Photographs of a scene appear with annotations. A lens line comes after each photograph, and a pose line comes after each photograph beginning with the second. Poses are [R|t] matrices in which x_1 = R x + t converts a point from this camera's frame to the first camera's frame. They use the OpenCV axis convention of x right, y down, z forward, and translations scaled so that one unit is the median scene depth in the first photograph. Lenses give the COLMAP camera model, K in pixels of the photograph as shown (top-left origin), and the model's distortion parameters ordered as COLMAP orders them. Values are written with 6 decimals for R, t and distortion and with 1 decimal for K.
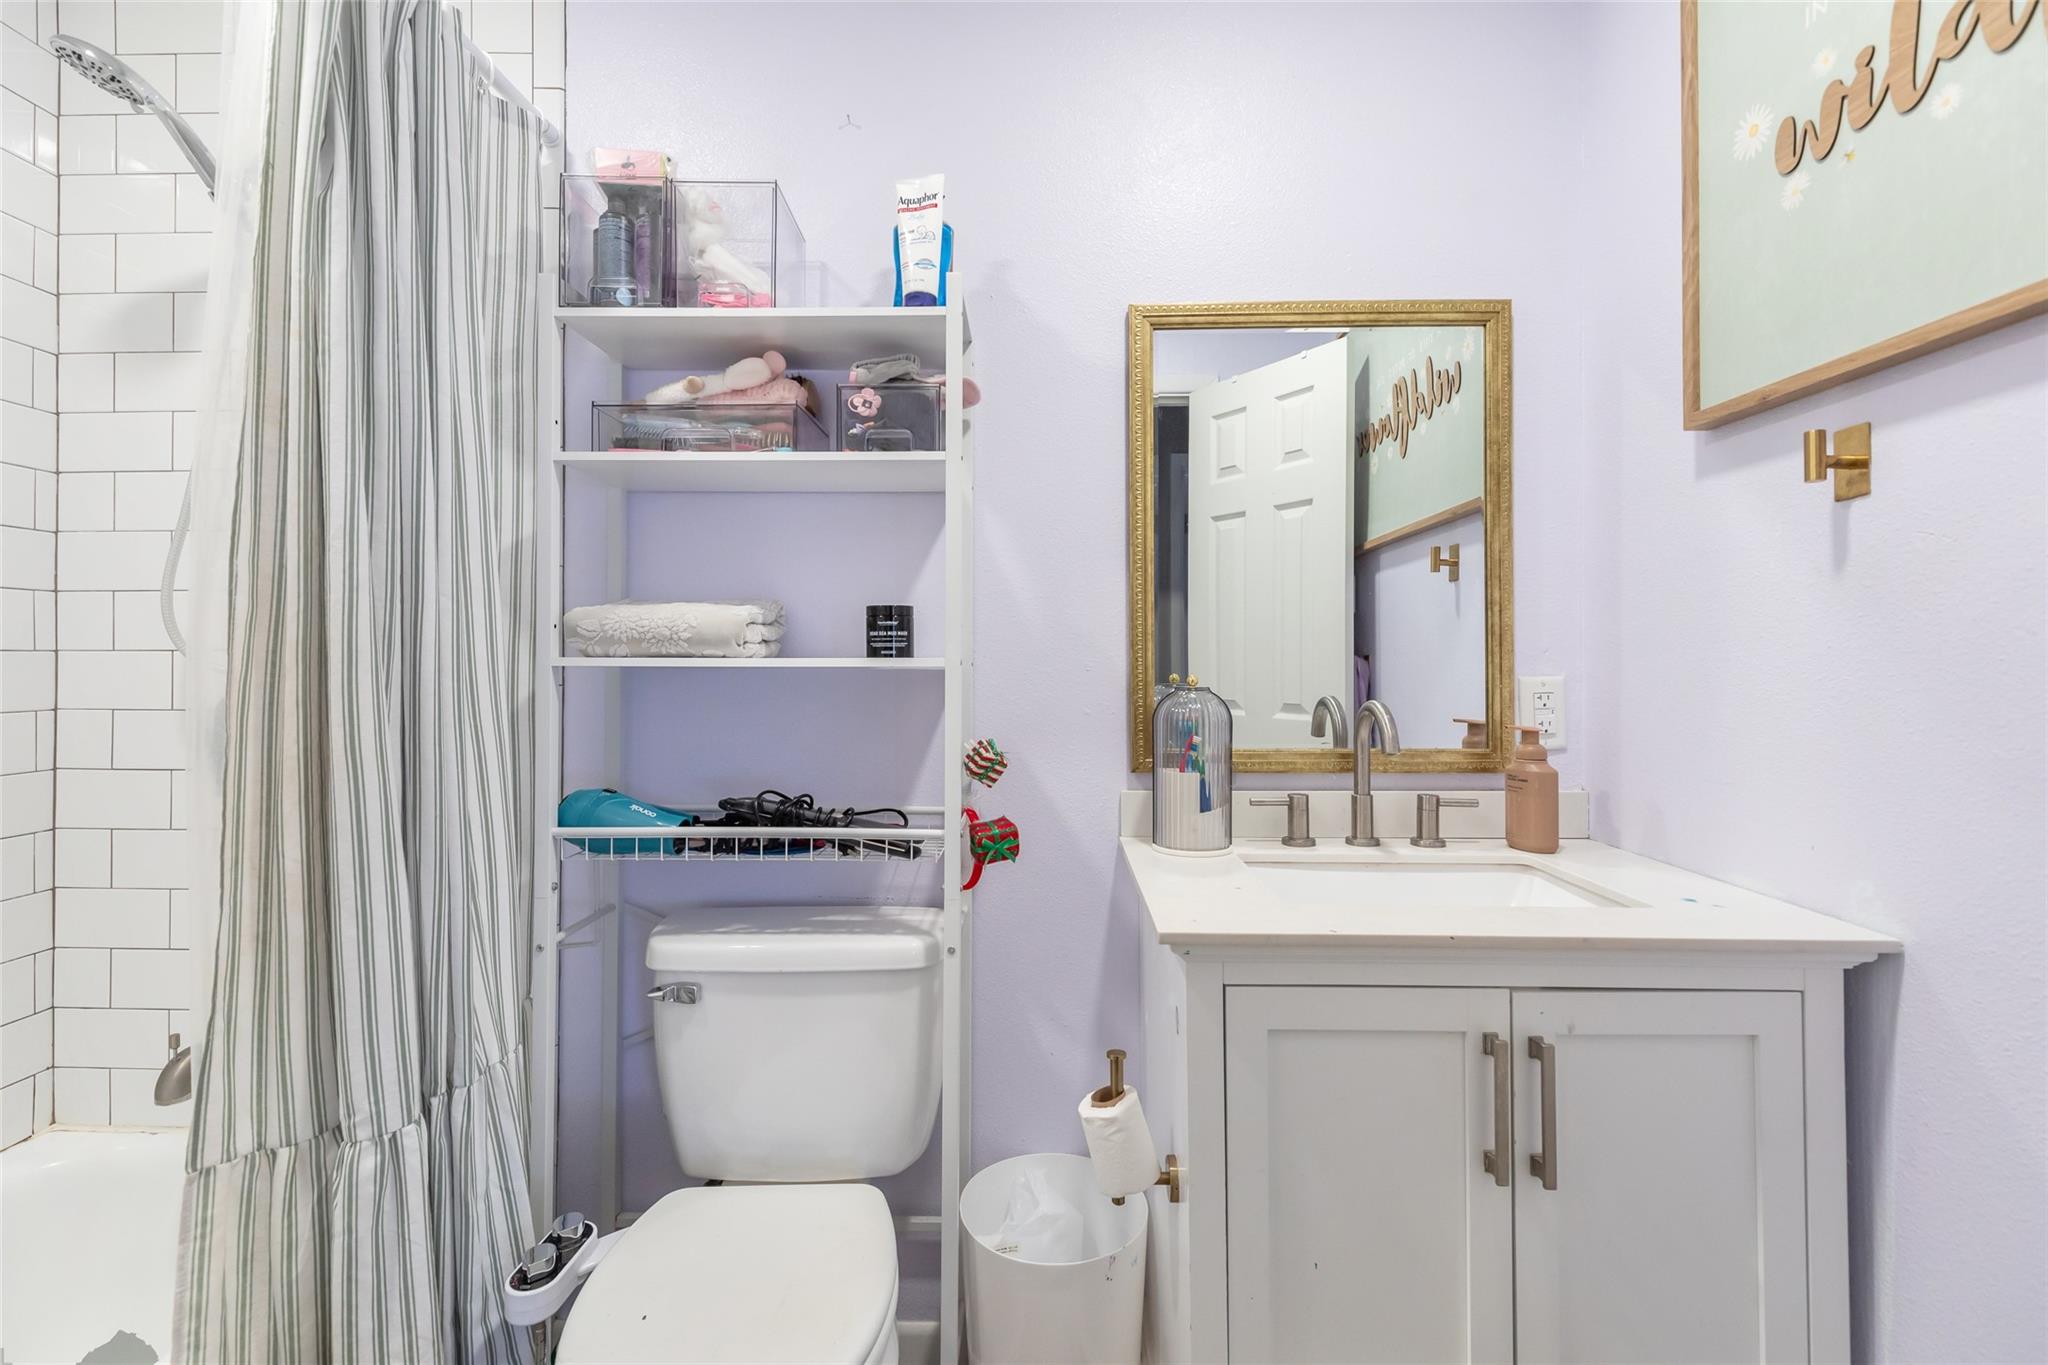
lens RADIAL K [[919.2, 0, 1026.0], [0, 919.2, 680.9], [0, 0, 1]] dist [0.007369, -0.001352]
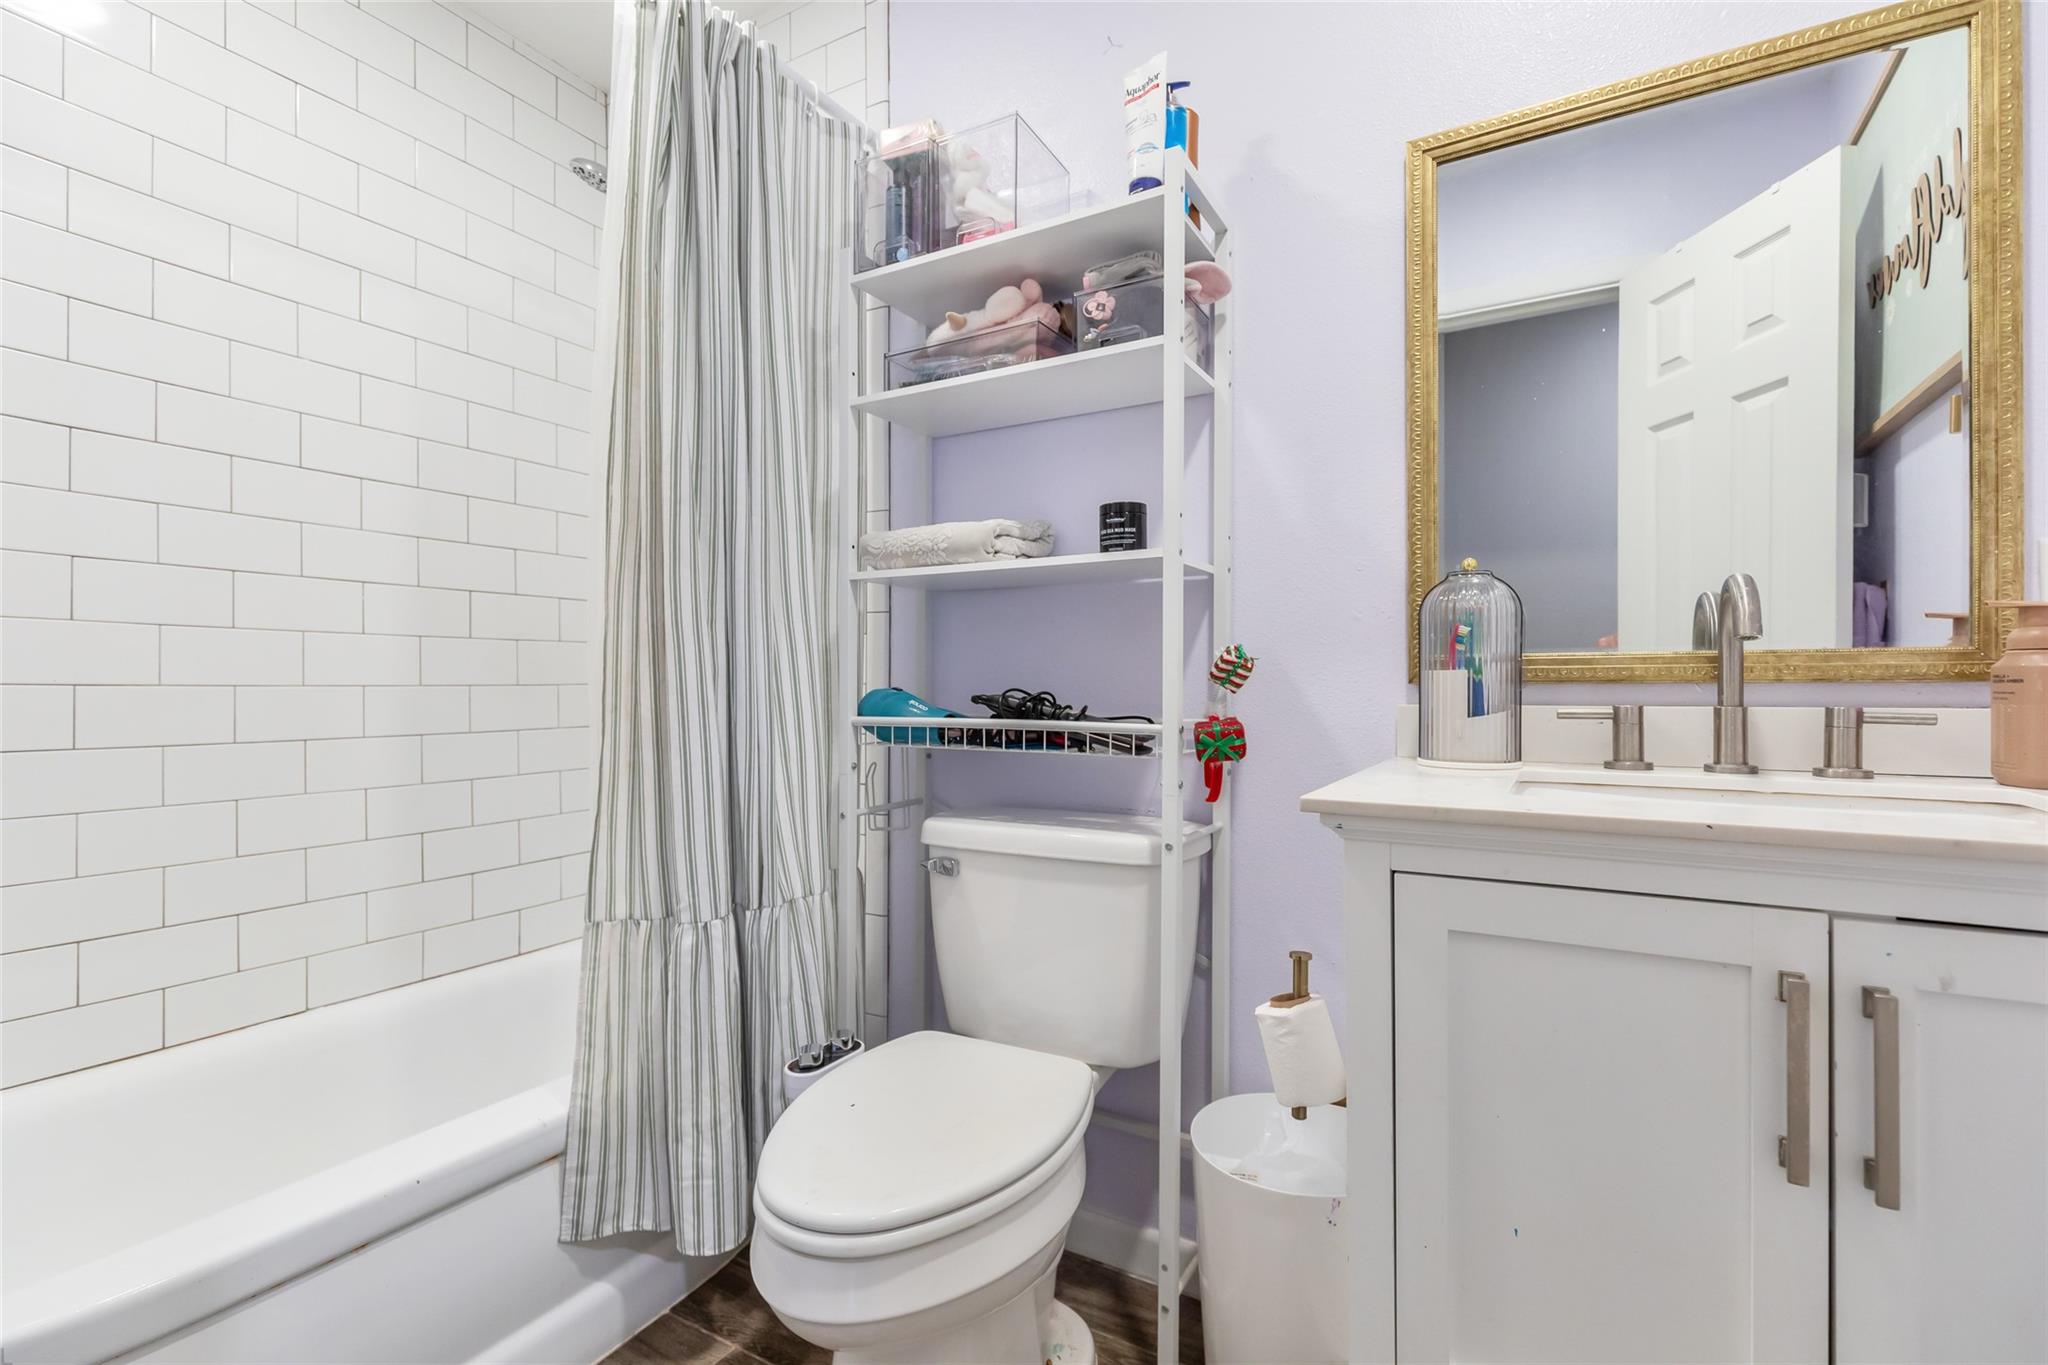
lens RADIAL K [[903.7, 0, 1023.5], [0, 903.7, 705.6], [0, 0, 1]] dist [-0.000974, -0.000472]
pose [[0.875446, 0.008227, -0.483246, 0.239985], [-0.001799, 0.999904, 0.013765, 0.125888], [0.483313, -0.011181, 0.875376, 0.082192]]
